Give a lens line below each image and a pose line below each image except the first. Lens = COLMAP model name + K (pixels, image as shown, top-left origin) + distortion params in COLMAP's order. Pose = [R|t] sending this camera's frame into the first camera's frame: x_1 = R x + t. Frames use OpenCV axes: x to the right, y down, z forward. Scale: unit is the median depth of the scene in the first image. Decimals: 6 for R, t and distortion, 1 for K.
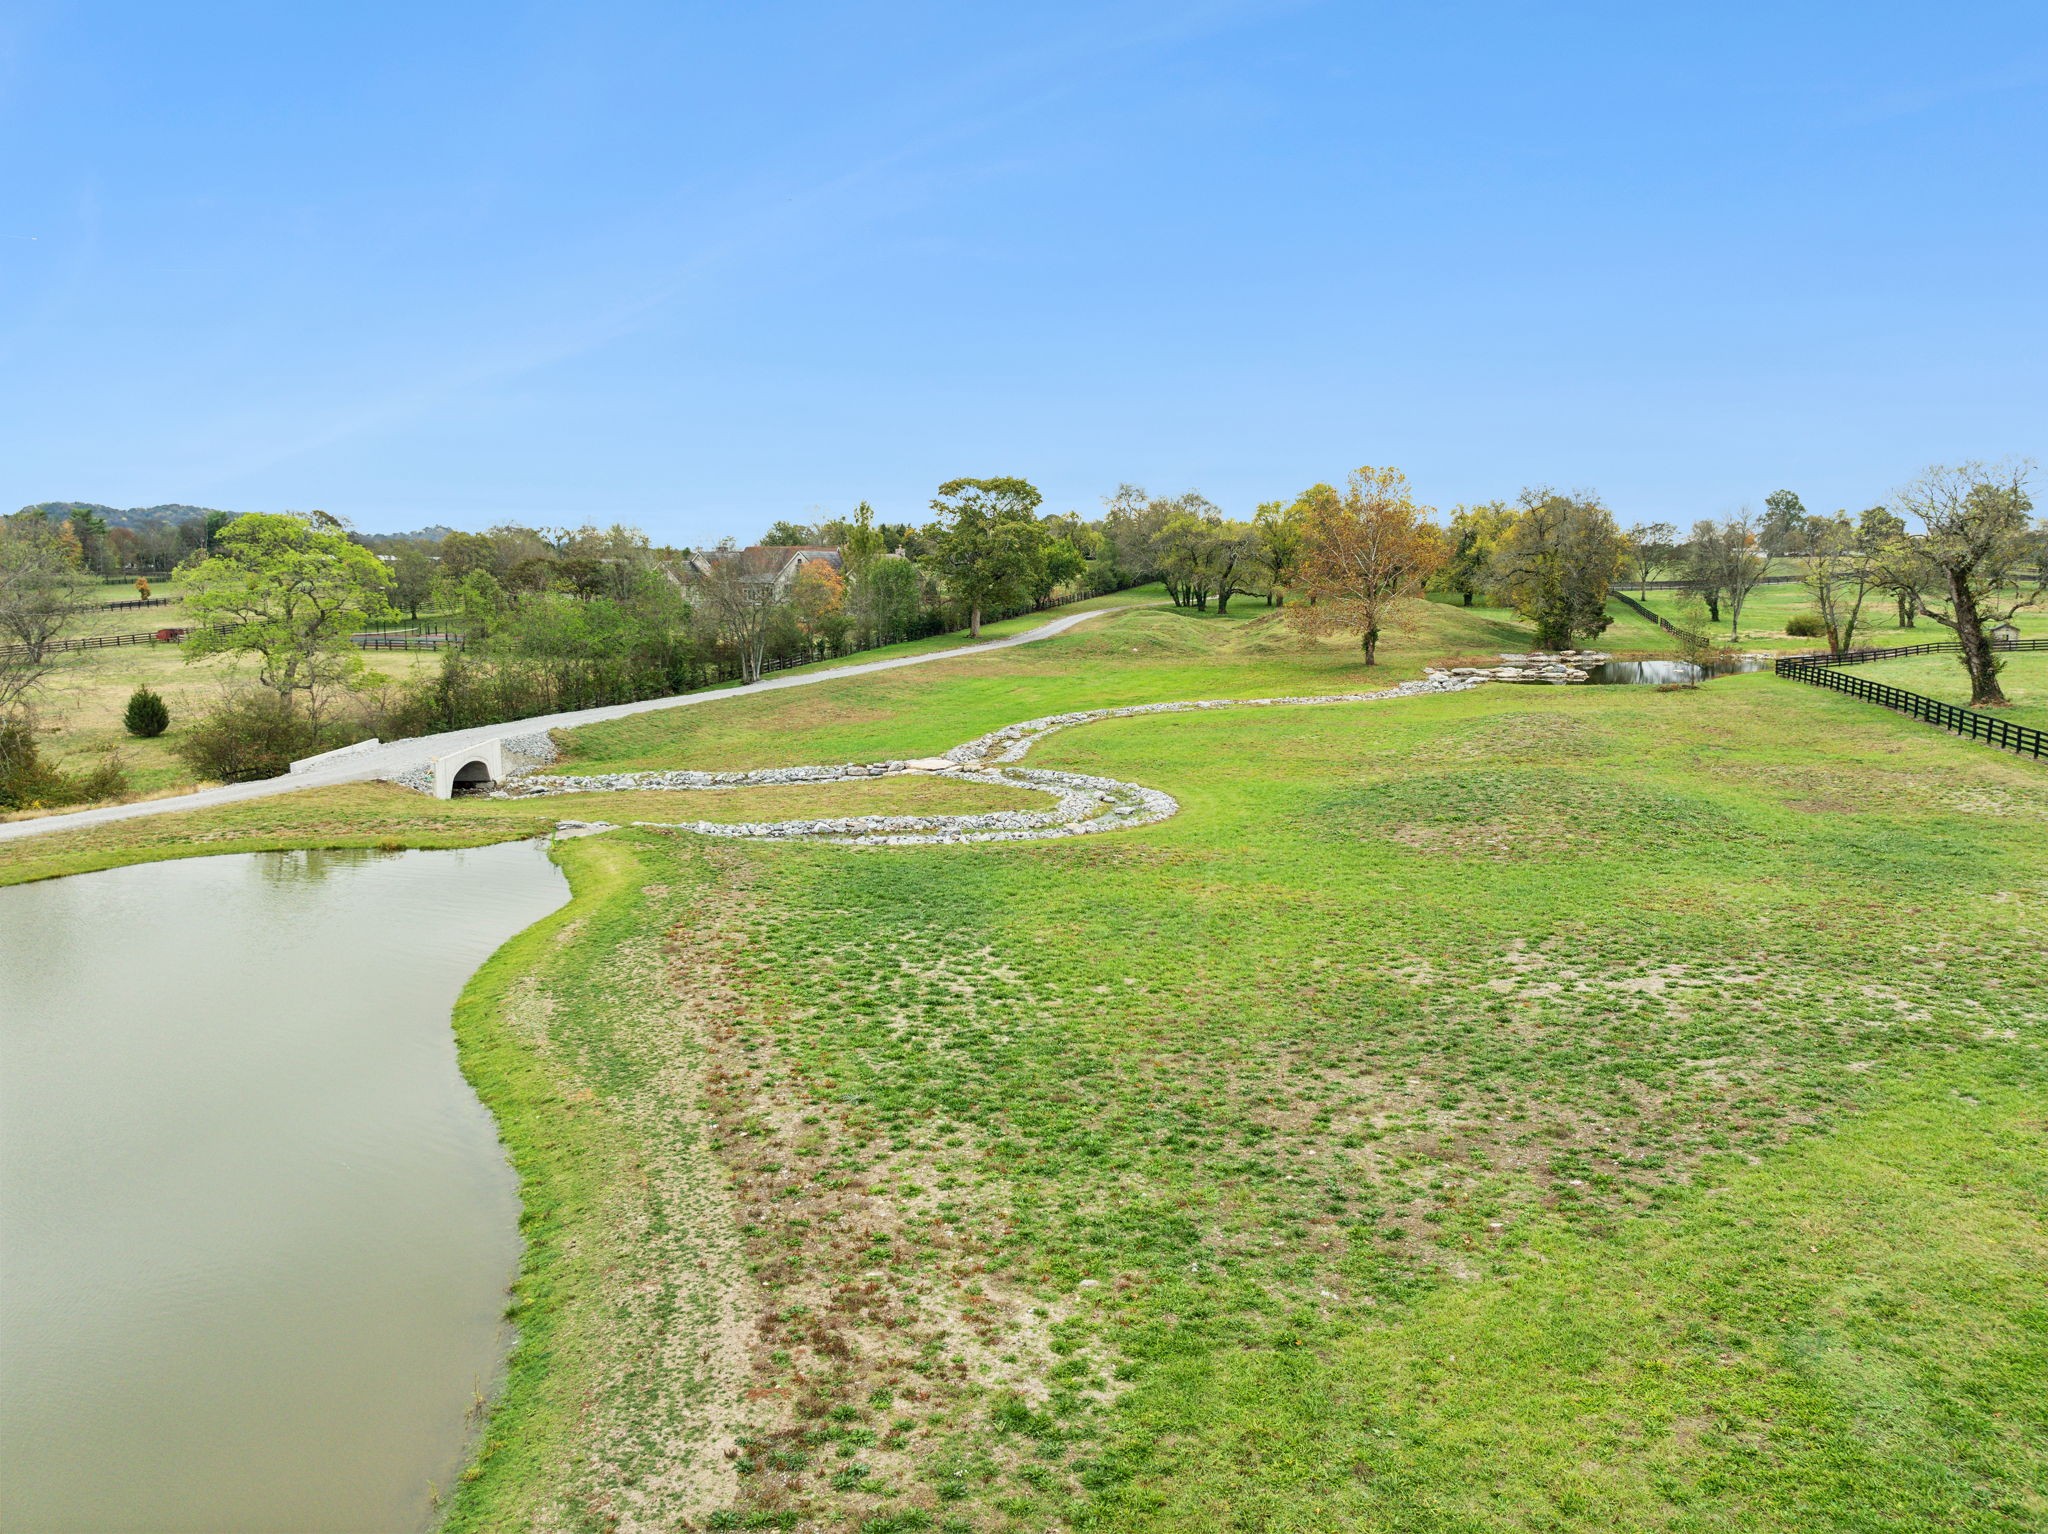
lens RADIAL K [[1442.5, 0, 1024.0], [0, 1442.5, 767.0], [0, 0, 1]] dist [-0.037406, 0.003642]
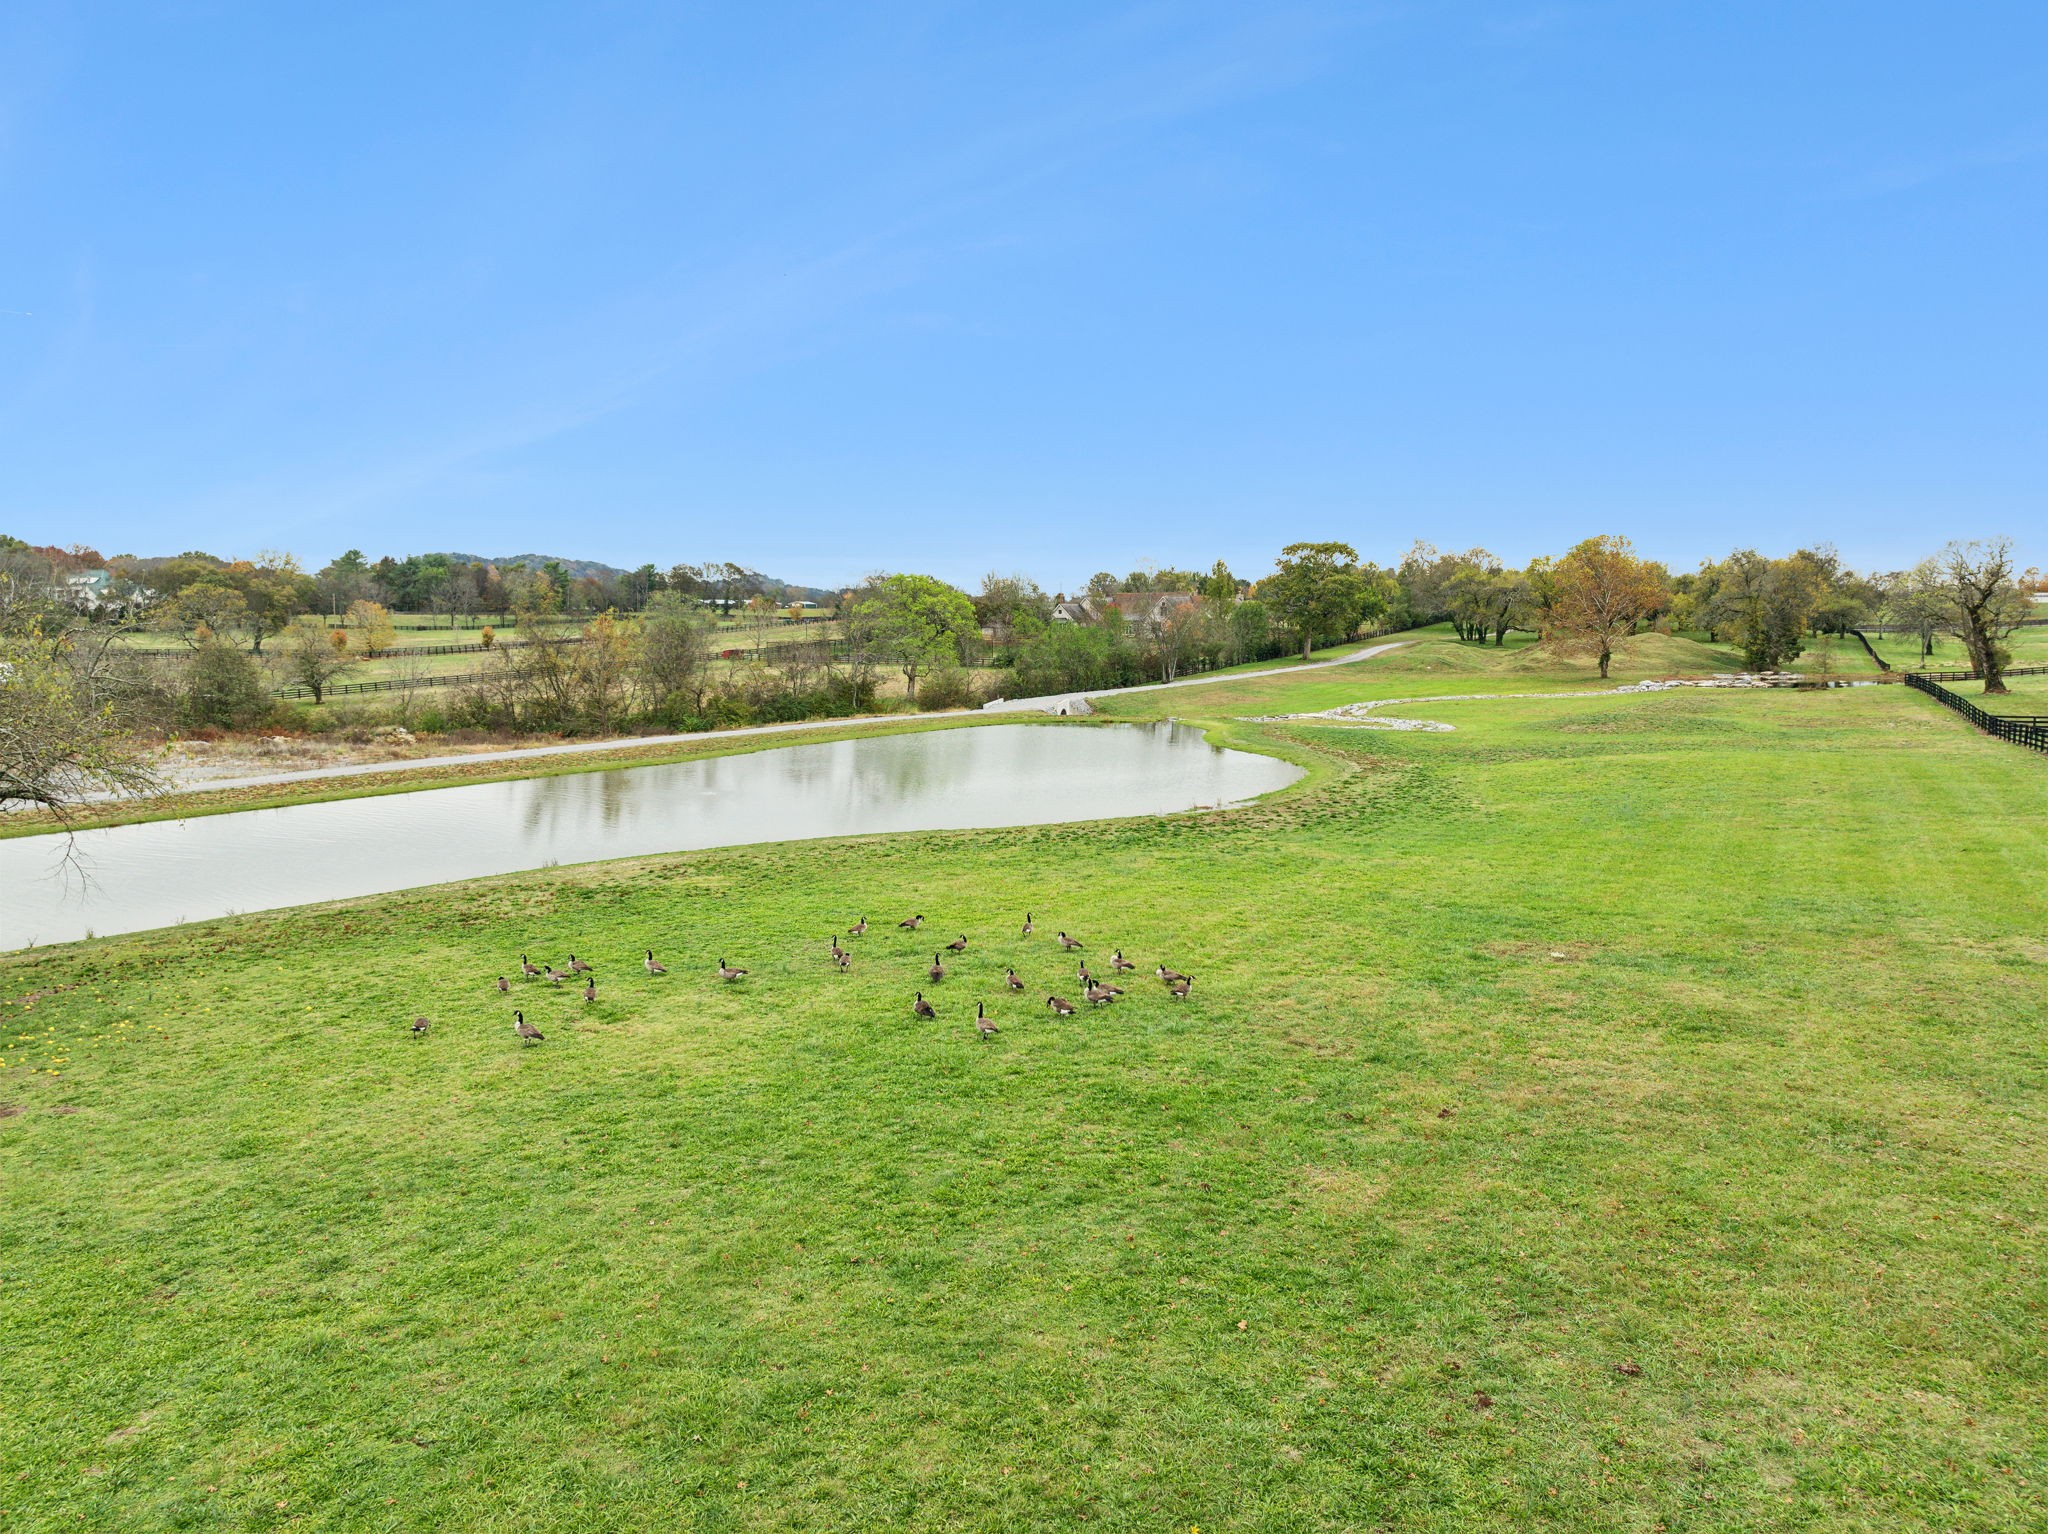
lens RADIAL K [[1442.5, 0, 1024.0], [0, 1442.5, 767.0], [0, 0, 1]] dist [-0.037406, 0.003642]
pose [[0.981580, 0.020676, -0.189930, -0.034800], [-0.026476, 0.999256, -0.028048, 0.054870], [0.189209, 0.032560, 0.981397, -0.367332]]
